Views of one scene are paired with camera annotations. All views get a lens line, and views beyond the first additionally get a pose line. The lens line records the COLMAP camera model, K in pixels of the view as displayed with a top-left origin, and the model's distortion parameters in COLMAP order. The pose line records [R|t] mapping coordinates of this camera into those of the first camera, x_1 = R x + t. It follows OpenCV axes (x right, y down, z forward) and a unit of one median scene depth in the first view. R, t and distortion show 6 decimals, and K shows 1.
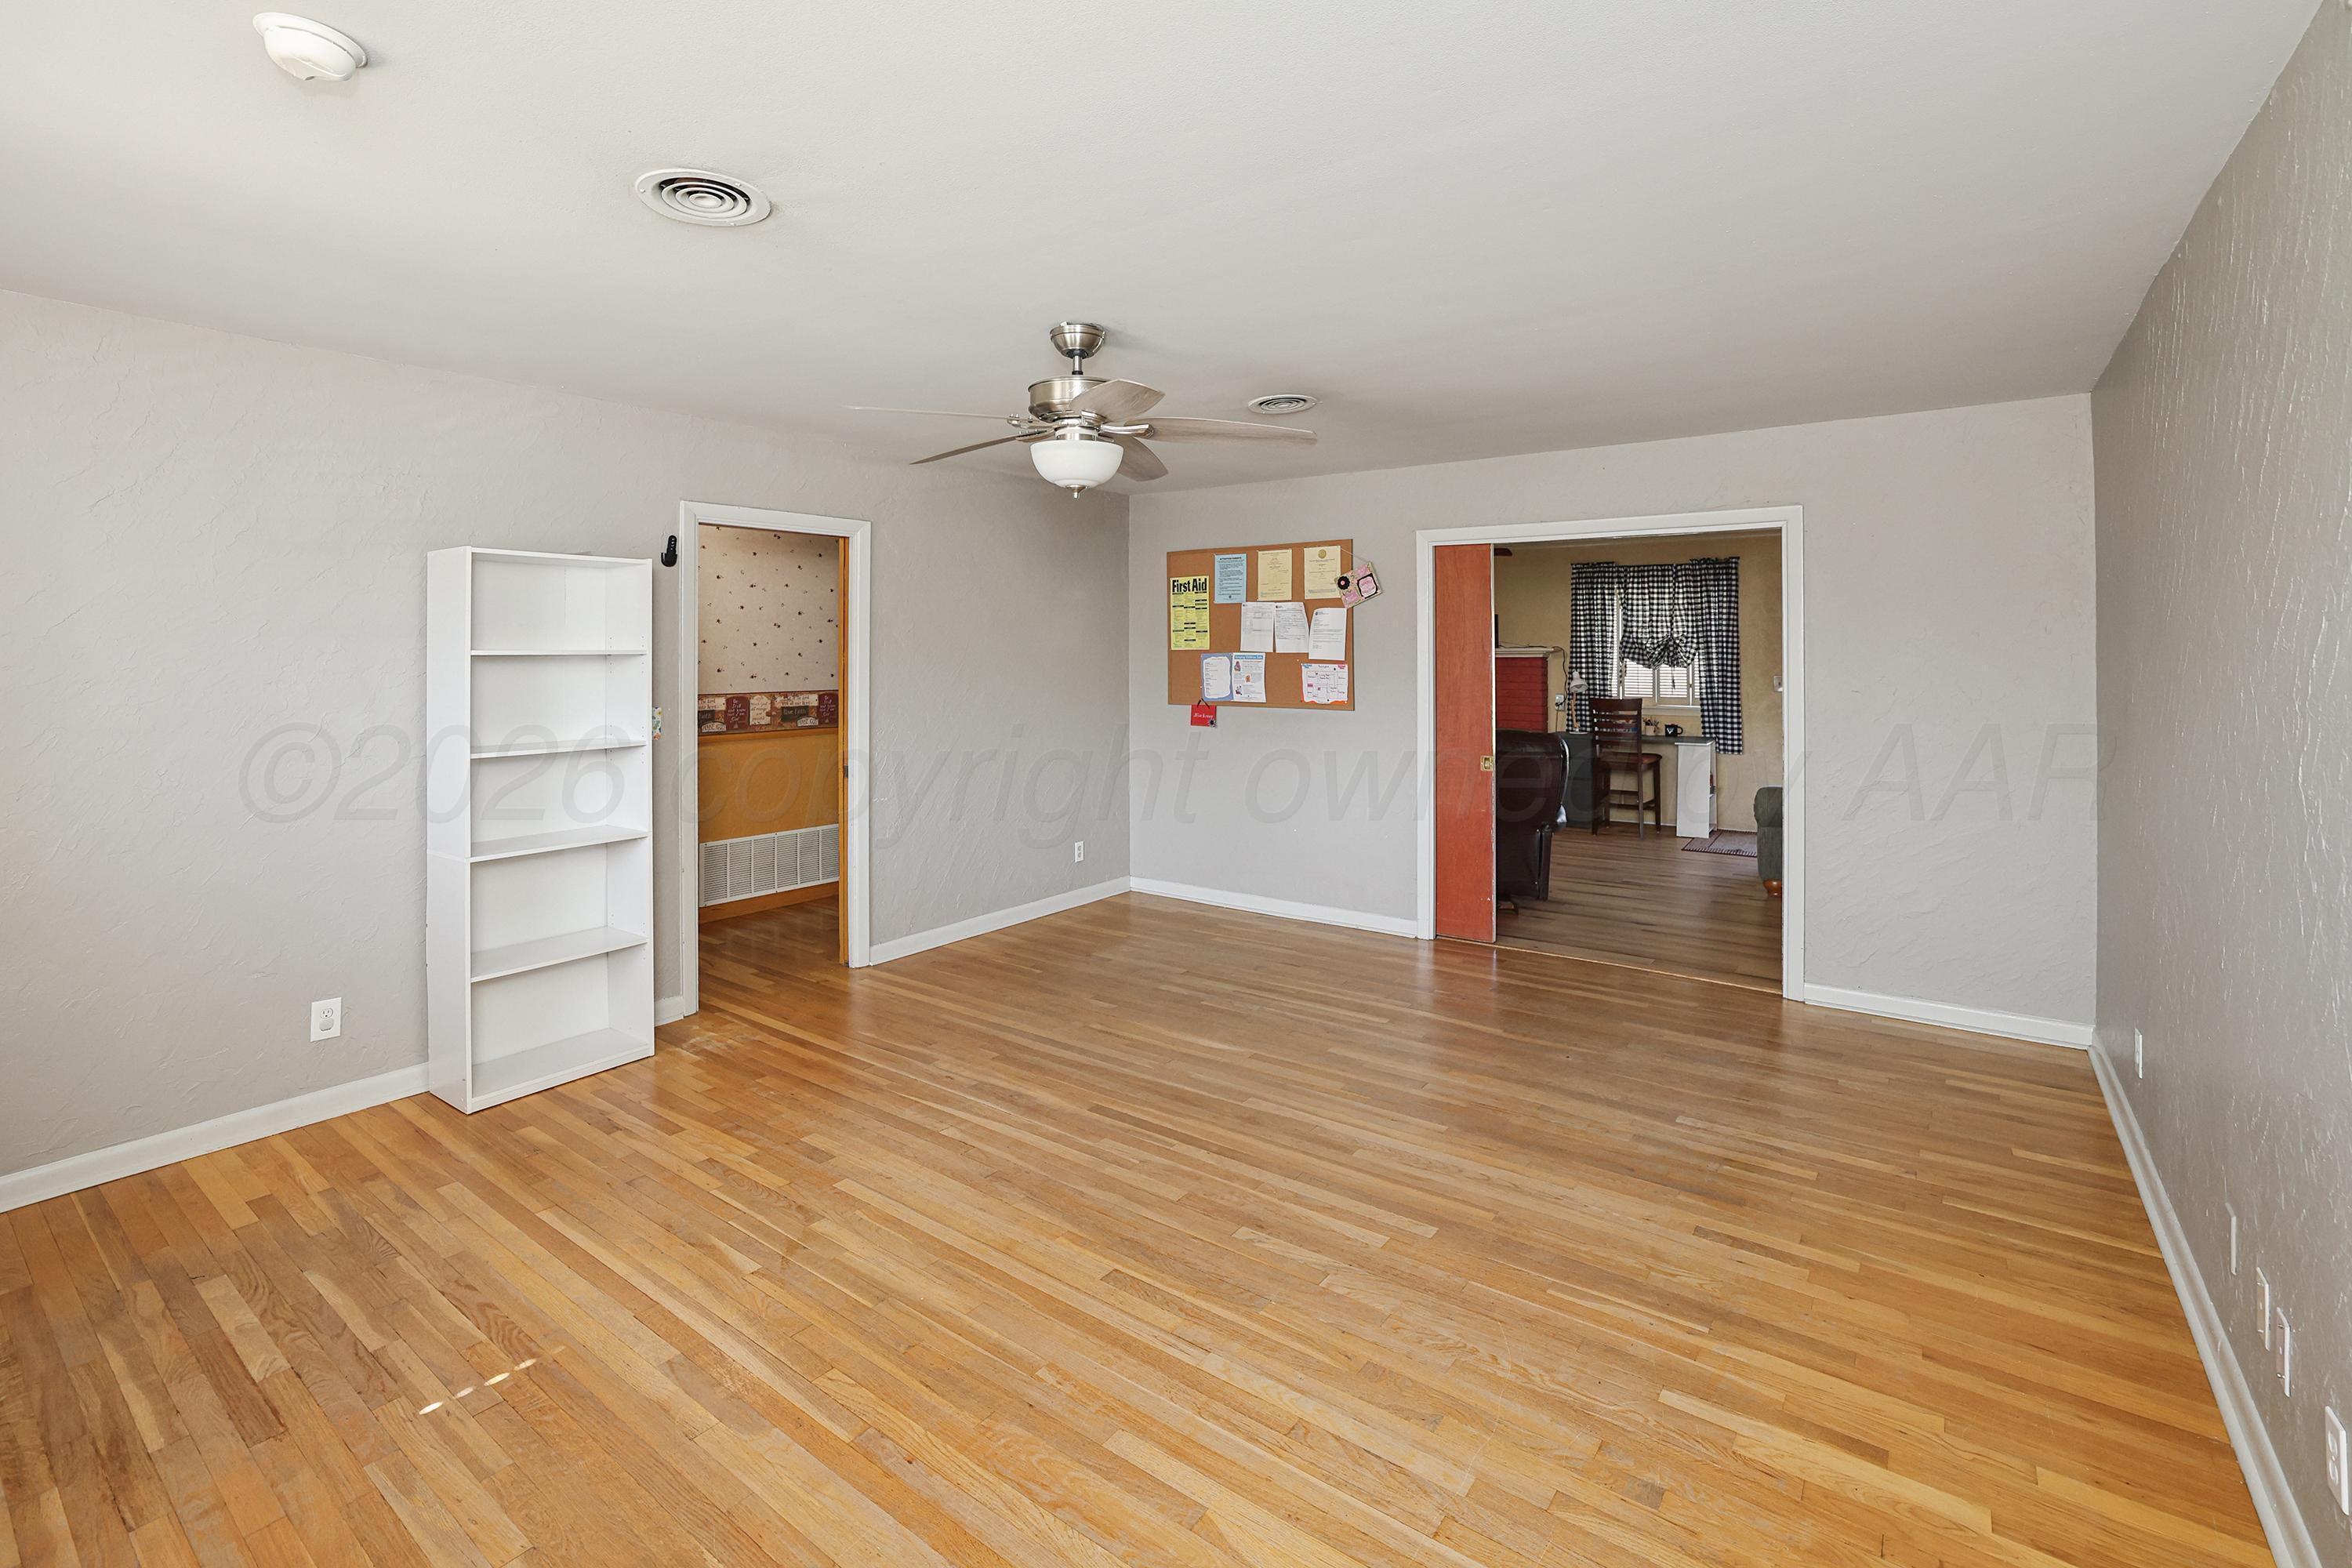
lens RADIAL K [[1034.2, 0, 1180.1], [0, 1034.2, 657.2], [0, 0, 1]] dist [-0.059584, 0.000136]
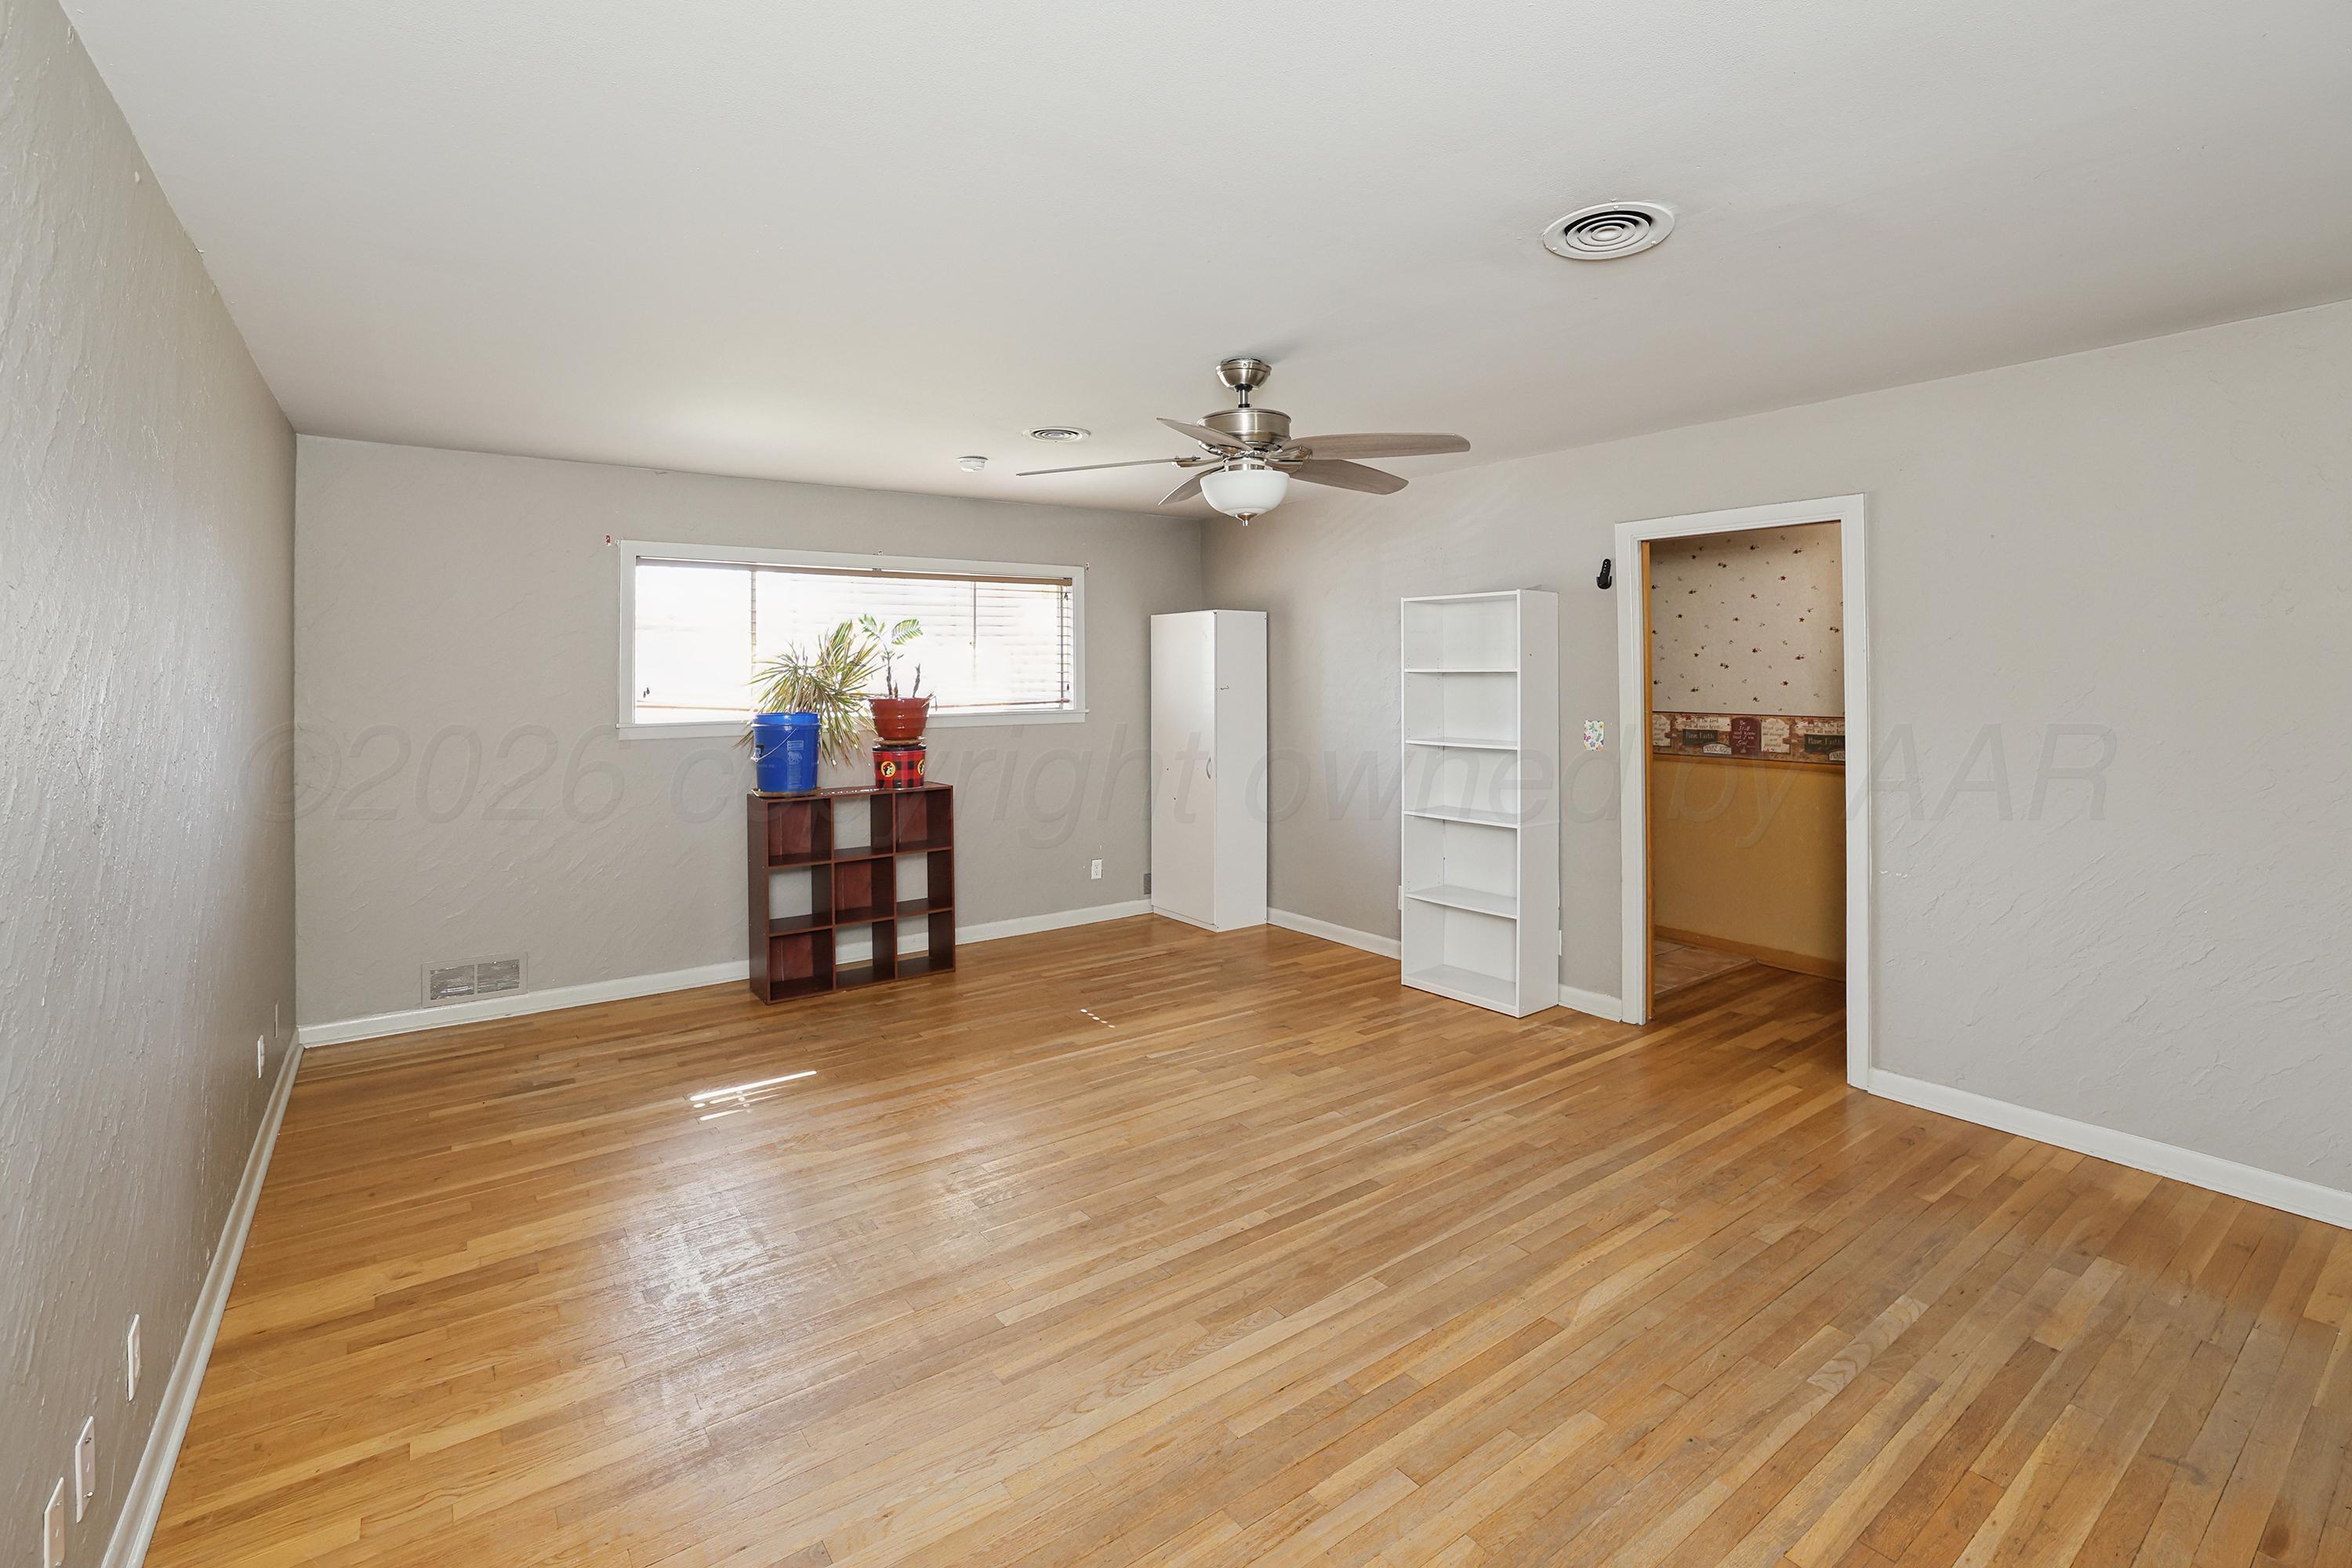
lens RADIAL K [[1061.8, 0, 1149.2], [0, 1061.8, 665.9], [0, 0, 1]] dist [-0.032571, -0.000021]
pose [[-0.315264, -0.000717, -0.949004, 0.913583], [0.001778, 0.999998, -0.001346, -0.010469], [0.949002, -0.002112, -0.315262, 1.184951]]
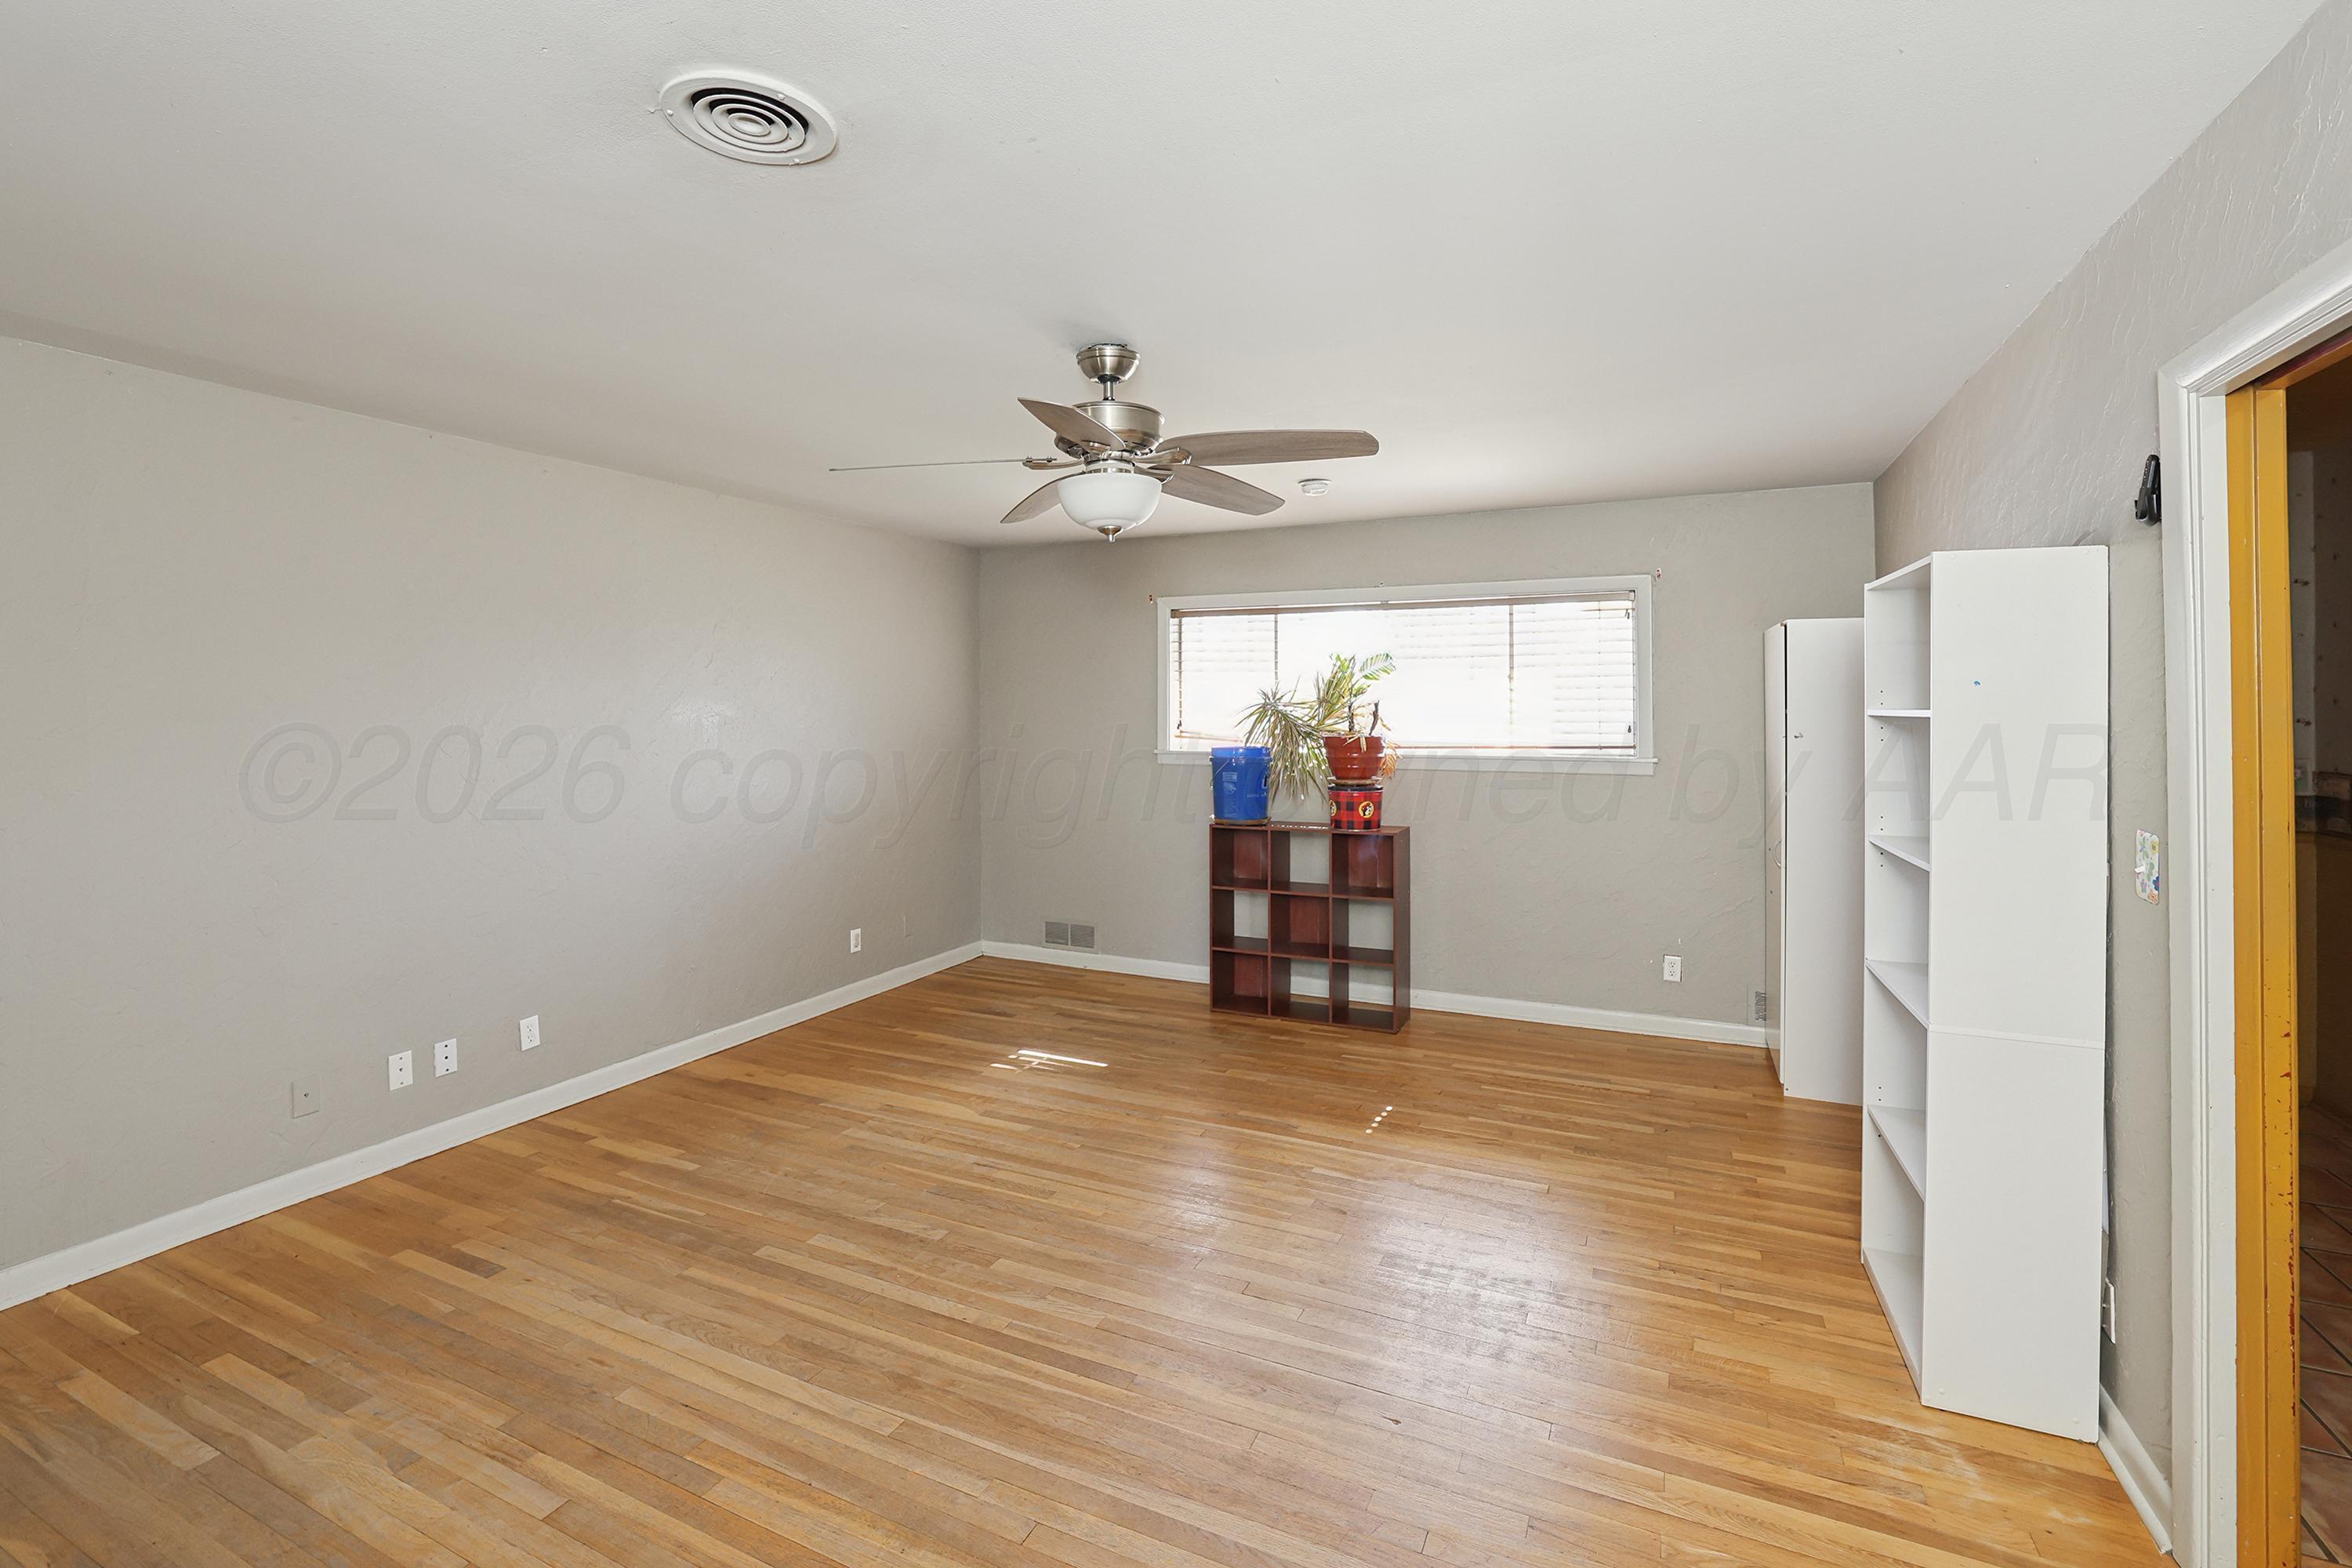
lens RADIAL K [[1060.1, 0, 1169.1], [0, 1060.1, 703.6], [0, 0, 1]] dist [-0.028259, 0.000599]
pose [[-0.984235, 0.004140, -0.176815, 0.012075], [0.004352, 0.999990, -0.000811, -0.011866], [0.176809, -0.001568, -0.984244, 1.821278]]
